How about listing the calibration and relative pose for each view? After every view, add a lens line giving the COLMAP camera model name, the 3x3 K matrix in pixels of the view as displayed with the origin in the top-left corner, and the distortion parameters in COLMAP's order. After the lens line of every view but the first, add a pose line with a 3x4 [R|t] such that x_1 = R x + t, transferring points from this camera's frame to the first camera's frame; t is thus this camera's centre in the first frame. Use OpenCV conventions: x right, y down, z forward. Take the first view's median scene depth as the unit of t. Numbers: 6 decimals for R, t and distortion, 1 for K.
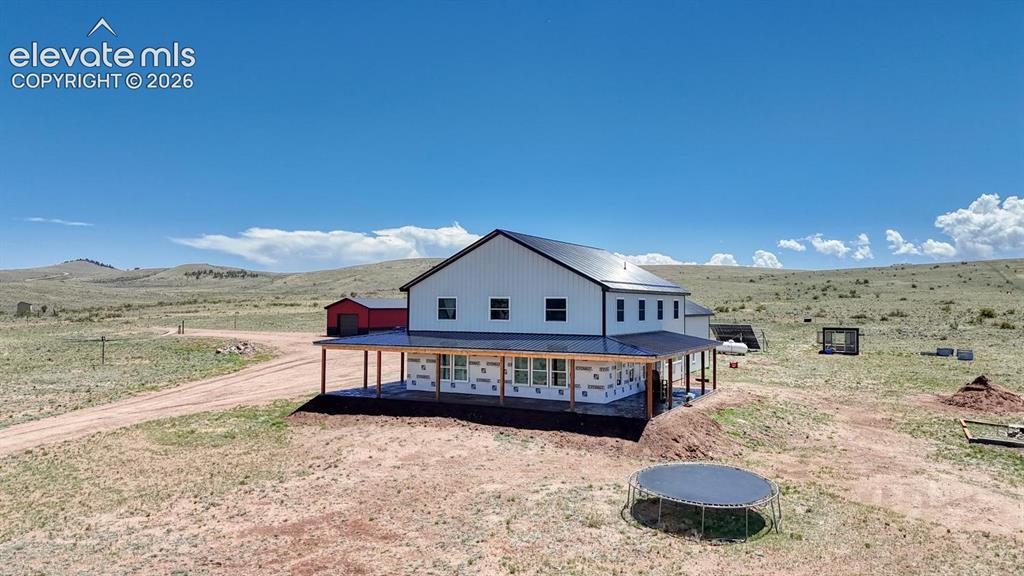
lens RADIAL K [[752.8, 0, 512.0], [0, 752.8, 288.0], [0, 0, 1]] dist [0.083835, -0.078280]
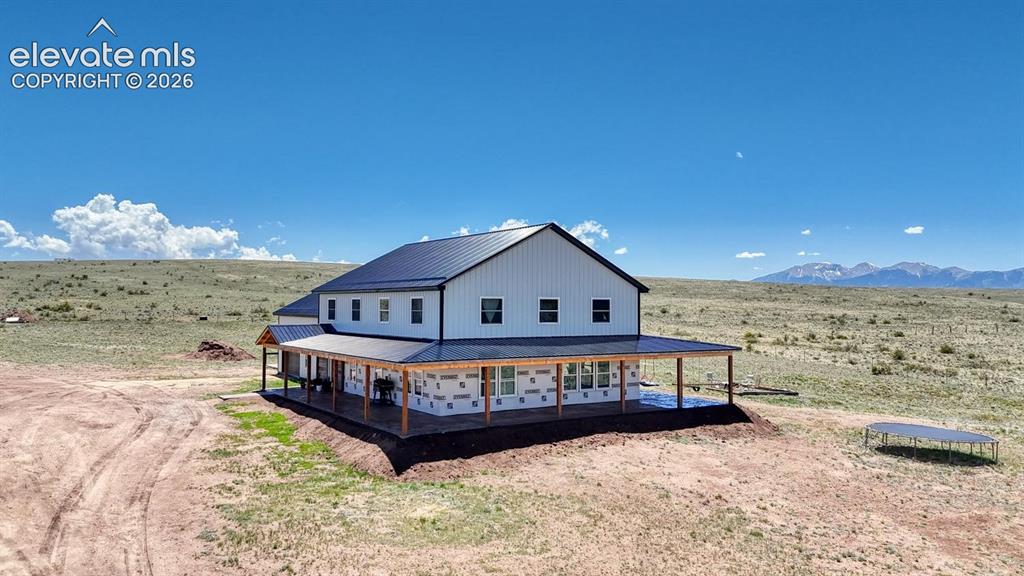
lens RADIAL K [[752.8, 0, 512.0], [0, 752.8, 288.0], [0, 0, 1]] dist [0.083835, -0.078280]
pose [[0.495353, 0.014902, 0.868564, -0.823765], [-0.019414, 0.999793, -0.006081, 0.006960], [-0.868475, -0.013850, 0.495540, 0.586761]]
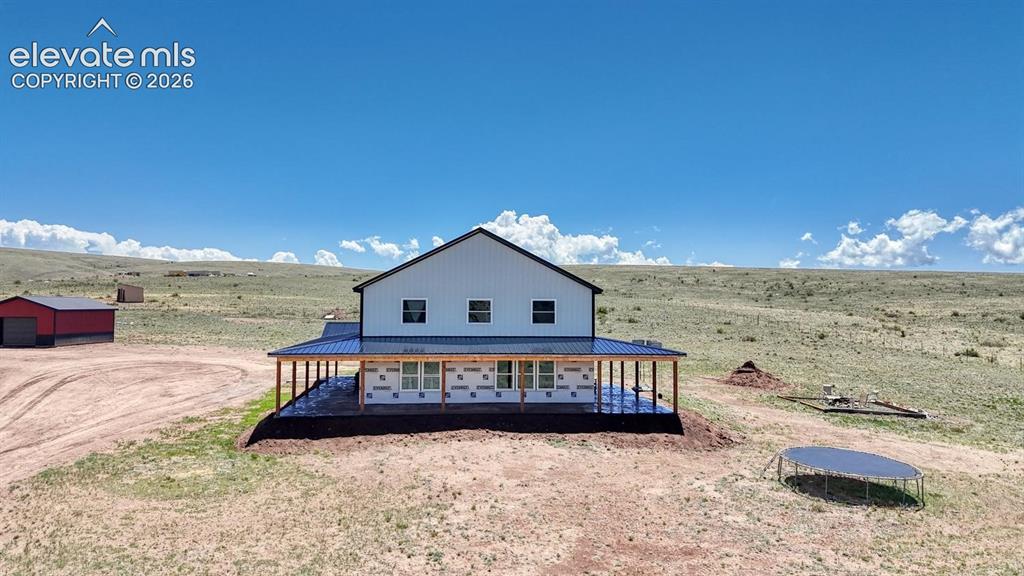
lens RADIAL K [[752.8, 0, 512.0], [0, 752.8, 288.0], [0, 0, 1]] dist [0.083835, -0.078280]
pose [[0.845093, 0.011043, 0.534506, -0.488036], [-0.012368, 0.999923, -0.001104, -0.001147], [-0.534477, -0.005678, 0.845164, 0.173847]]
